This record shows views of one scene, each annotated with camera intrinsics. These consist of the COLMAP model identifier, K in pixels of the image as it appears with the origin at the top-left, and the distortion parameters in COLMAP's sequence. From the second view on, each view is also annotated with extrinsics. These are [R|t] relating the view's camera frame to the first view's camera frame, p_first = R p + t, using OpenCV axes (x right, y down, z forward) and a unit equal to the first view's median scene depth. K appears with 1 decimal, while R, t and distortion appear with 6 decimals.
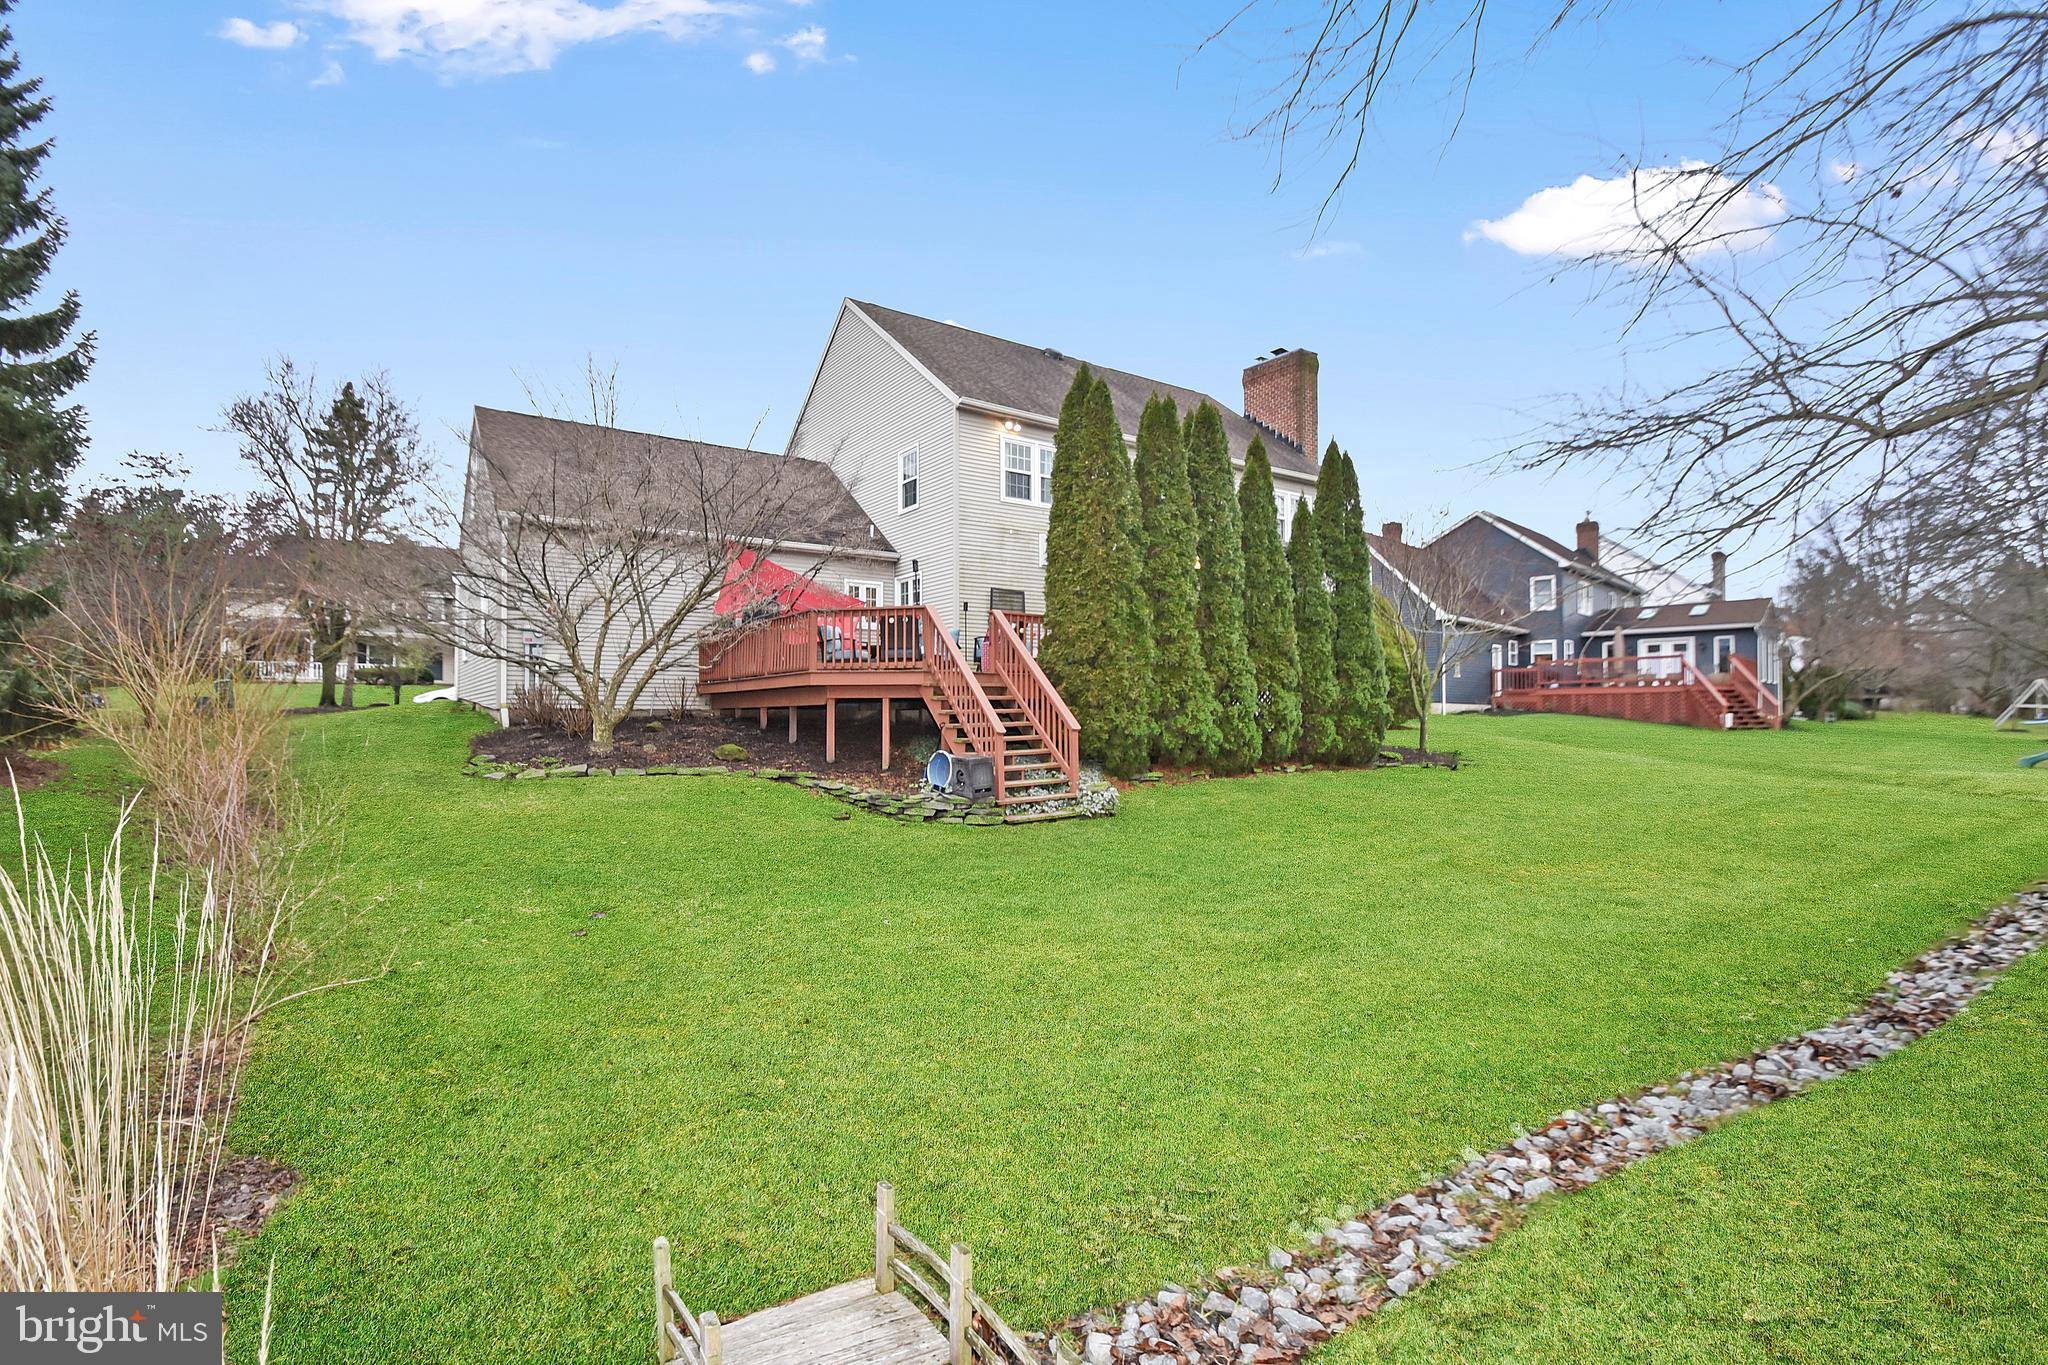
lens RADIAL K [[995.0, 0, 964.1], [0, 995.0, 699.2], [0, 0, 1]] dist [0.005290, -0.000893]
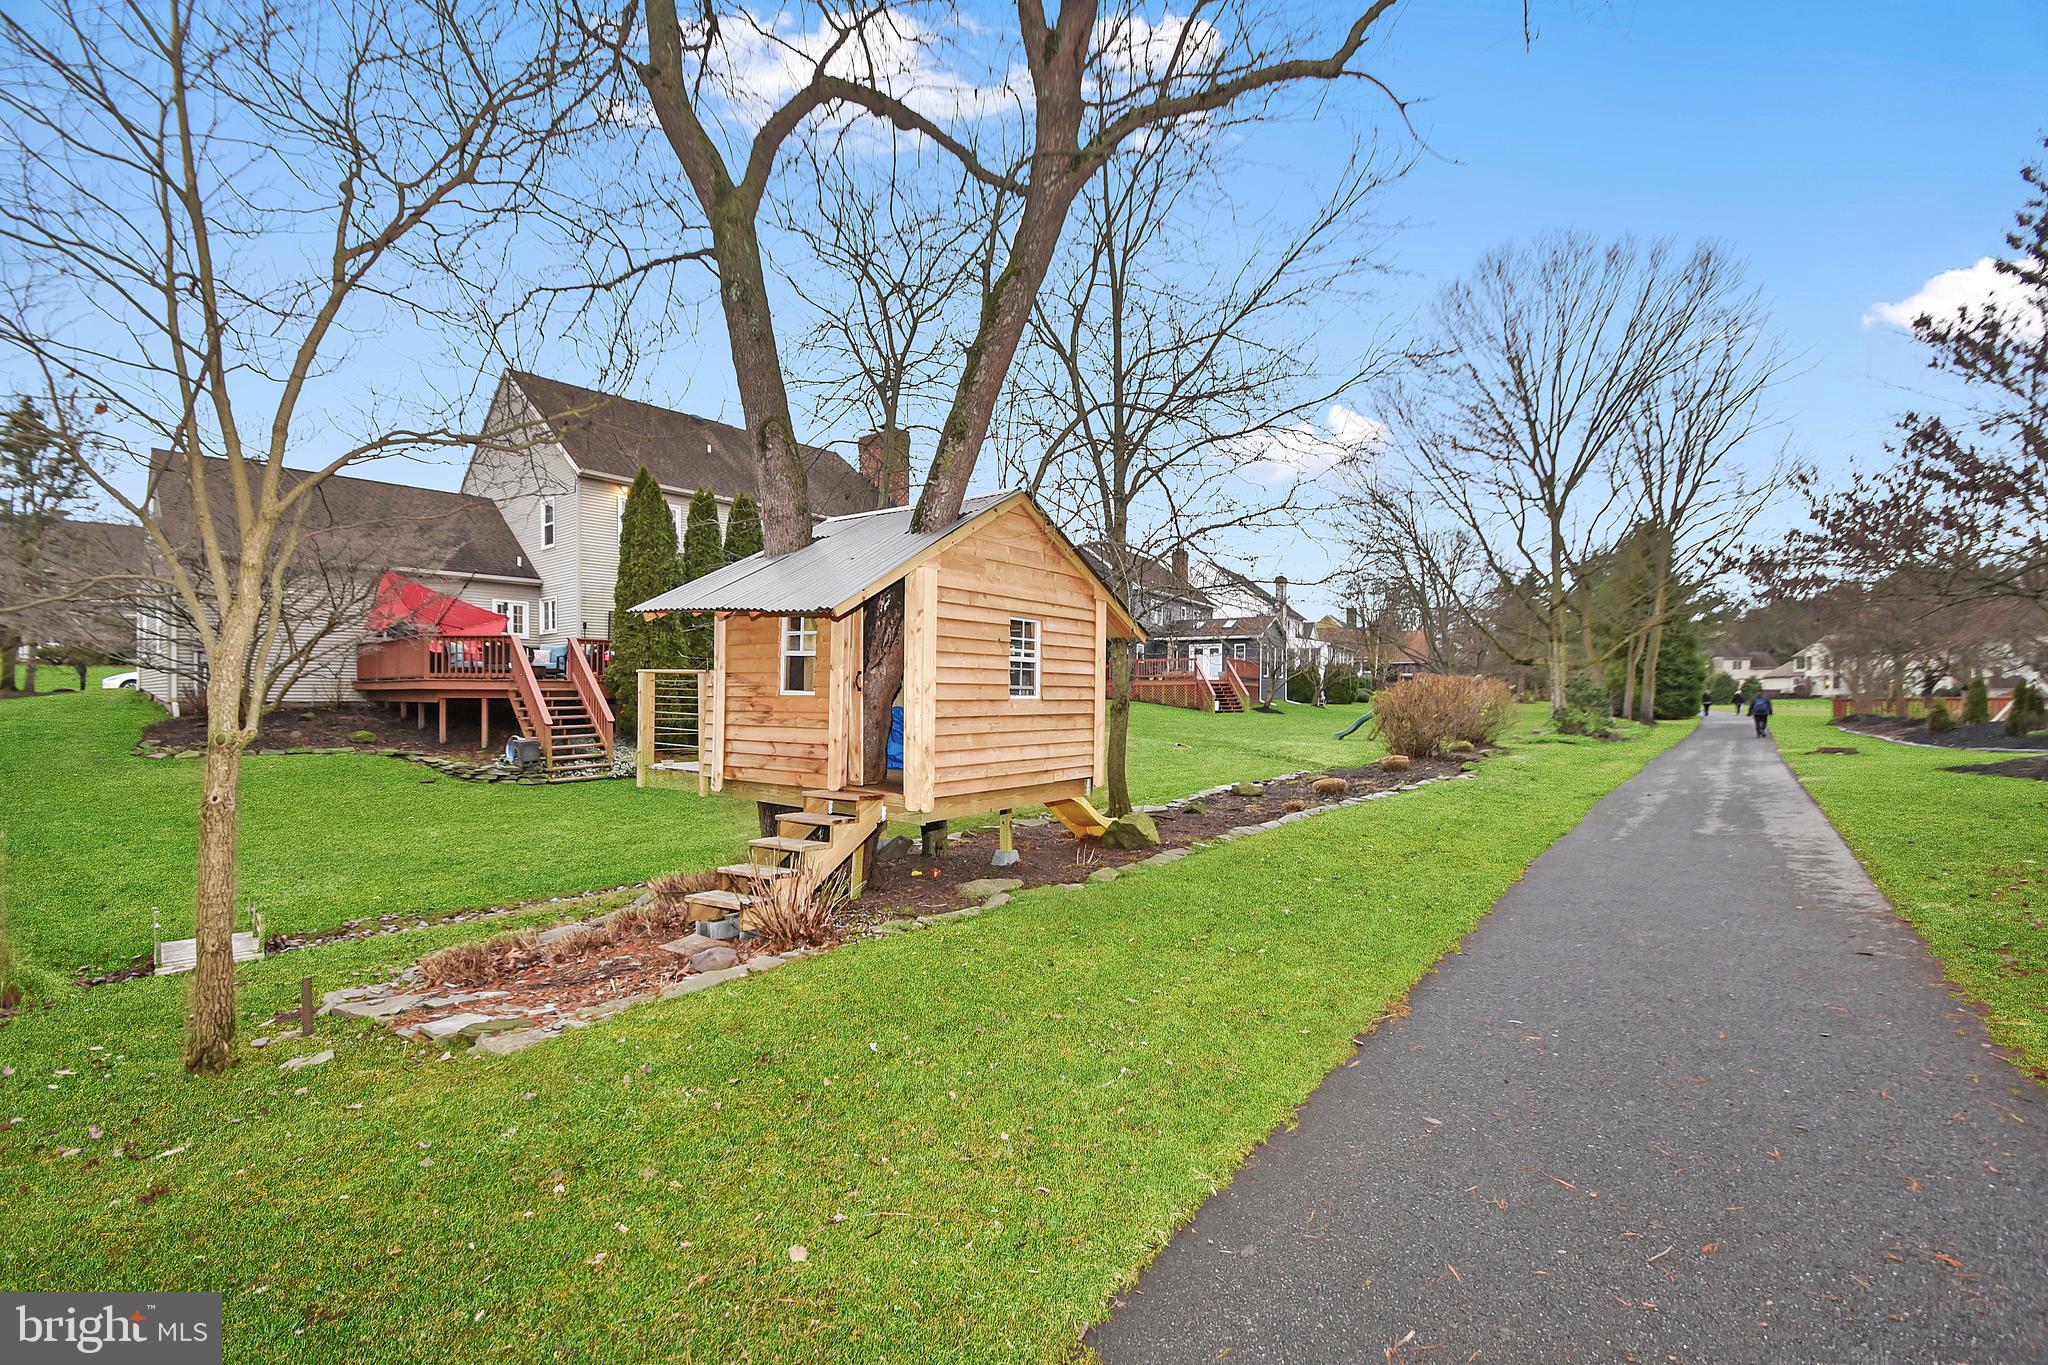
lens RADIAL K [[955.5, 0, 1015.2], [0, 955.5, 695.4], [0, 0, 1]] dist [0.007539, -0.001816]
pose [[0.970816, 0.004586, 0.239781, 0.323235], [-0.010490, 0.999672, 0.023350, -0.044292], [-0.239596, -0.025184, 0.970546, -0.504262]]
